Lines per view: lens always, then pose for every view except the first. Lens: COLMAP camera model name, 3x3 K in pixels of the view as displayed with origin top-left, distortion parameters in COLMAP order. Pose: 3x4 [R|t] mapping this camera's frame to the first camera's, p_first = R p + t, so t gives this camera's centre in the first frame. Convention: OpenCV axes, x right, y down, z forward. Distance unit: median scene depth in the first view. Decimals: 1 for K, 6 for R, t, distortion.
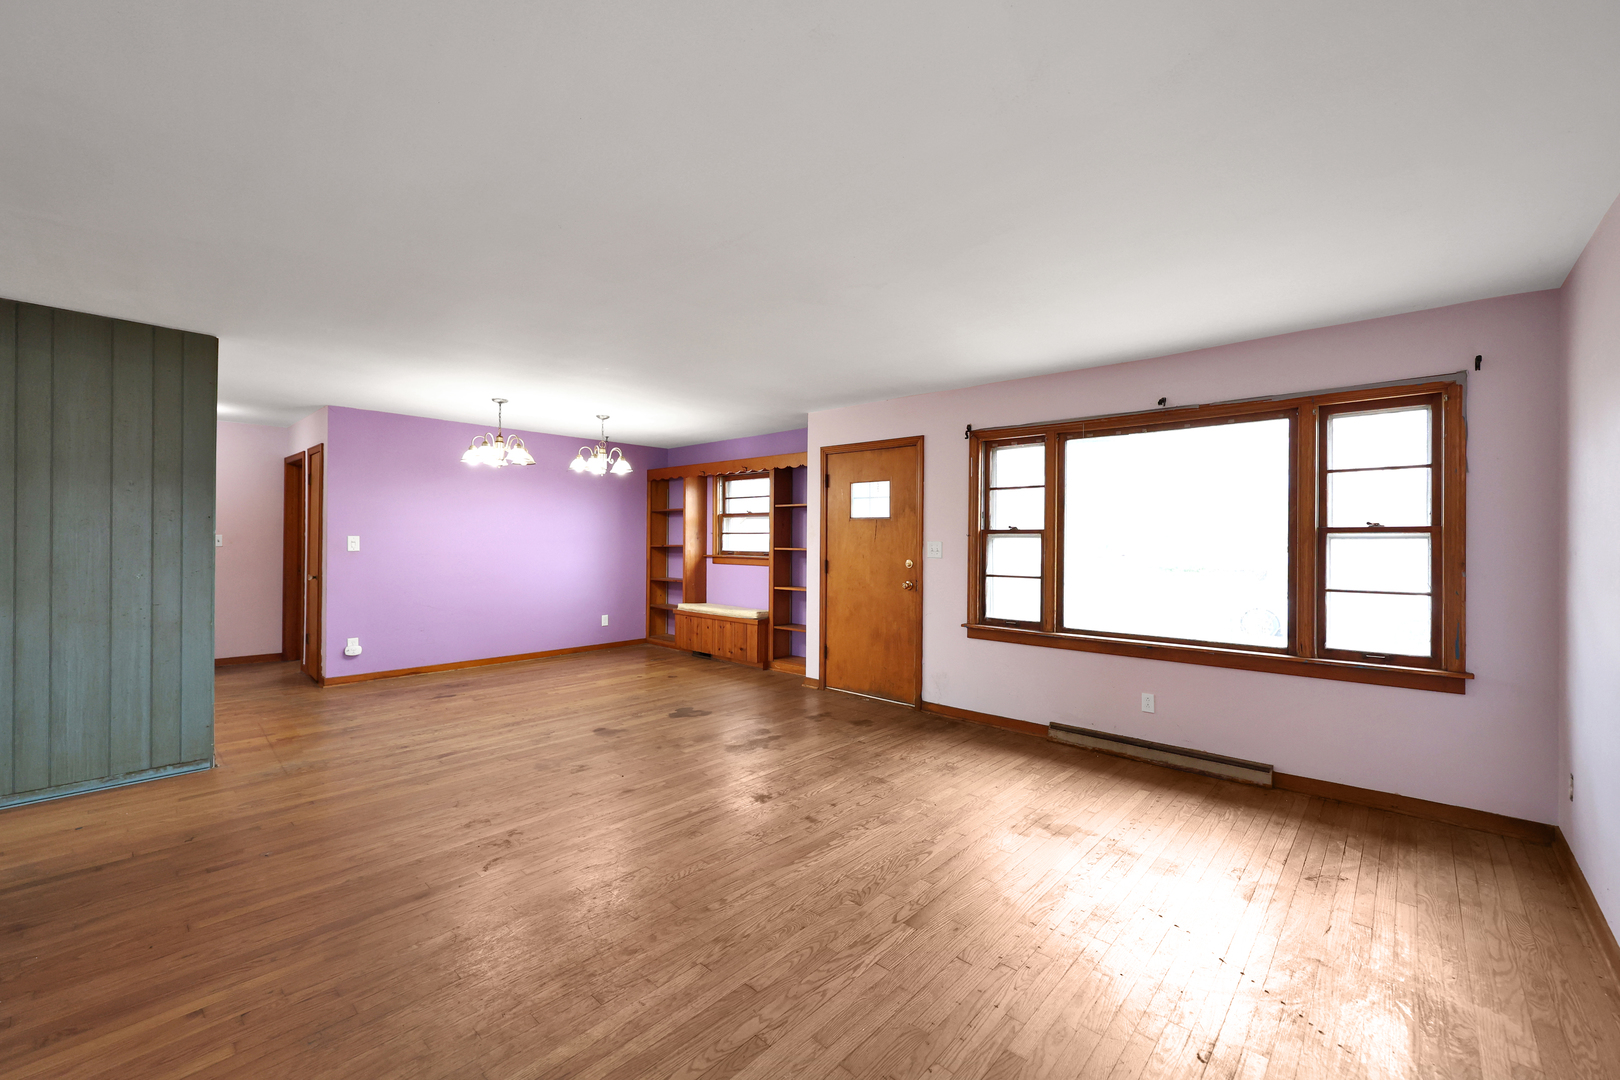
lens RADIAL K [[655.0, 0, 810.0], [0, 655.0, 540.0], [0, 0, 1]] dist [-0.002077, -0.000184]
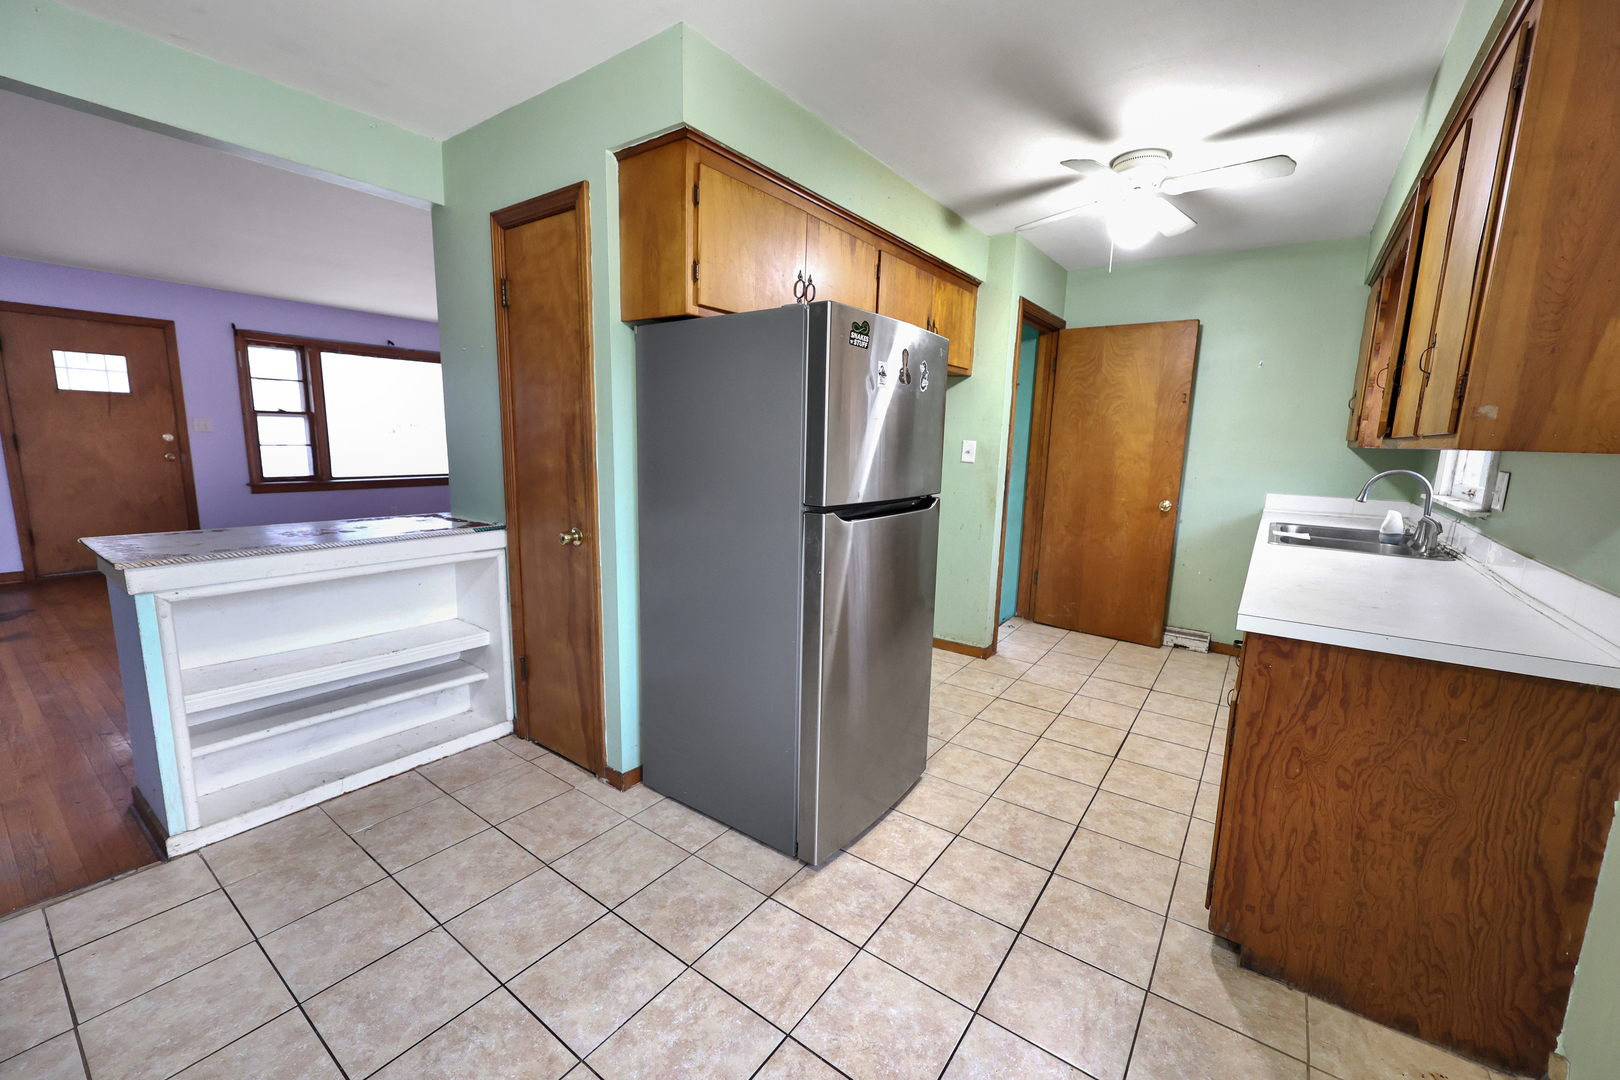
lens RADIAL K [[655.0, 0, 810.0], [0, 655.0, 540.0], [0, 0, 1]] dist [-0.002077, -0.000184]
pose [[-0.107490, -0.161799, 0.980952, -1.169900], [-0.019475, 0.986822, 0.160633, 0.009641], [-0.994015, -0.001838, -0.109225, 0.041371]]
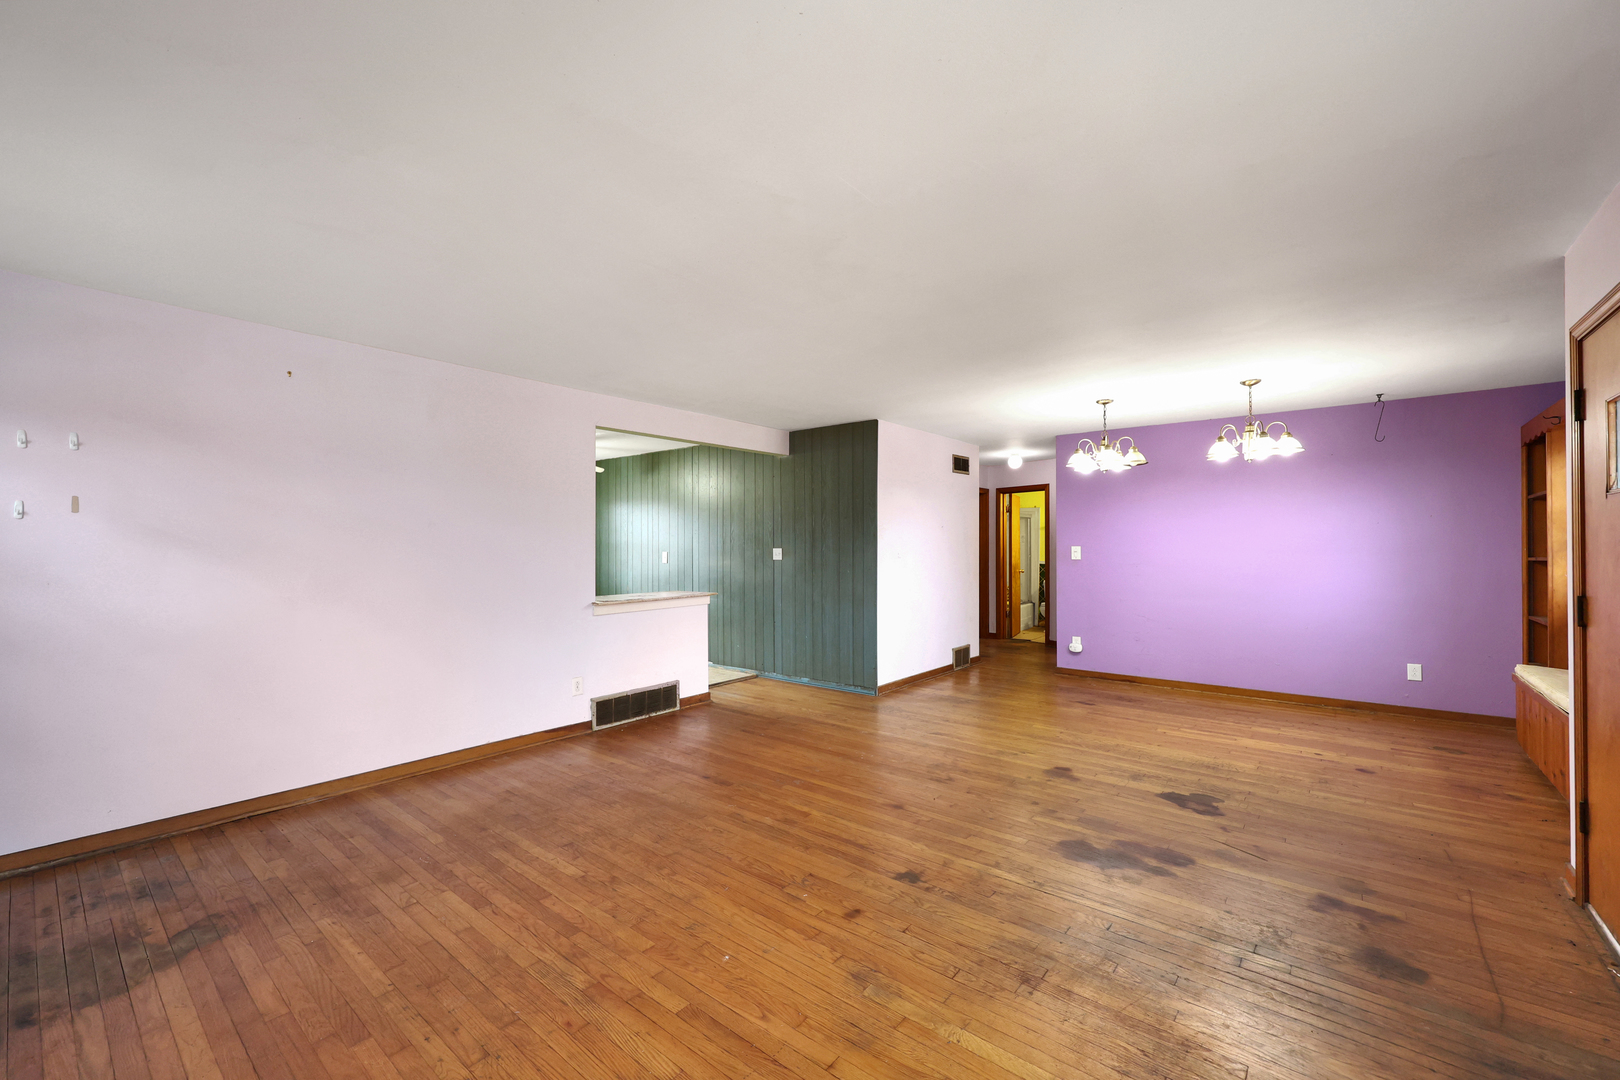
lens RADIAL K [[655.0, 0, 810.0], [0, 655.0, 540.0], [0, 0, 1]] dist [-0.002077, -0.000184]
pose [[0.050994, -0.017031, -0.998554, 0.506222], [-0.000895, 0.999853, -0.017099, 0.003819], [0.998699, 0.001766, 0.050971, 0.600839]]
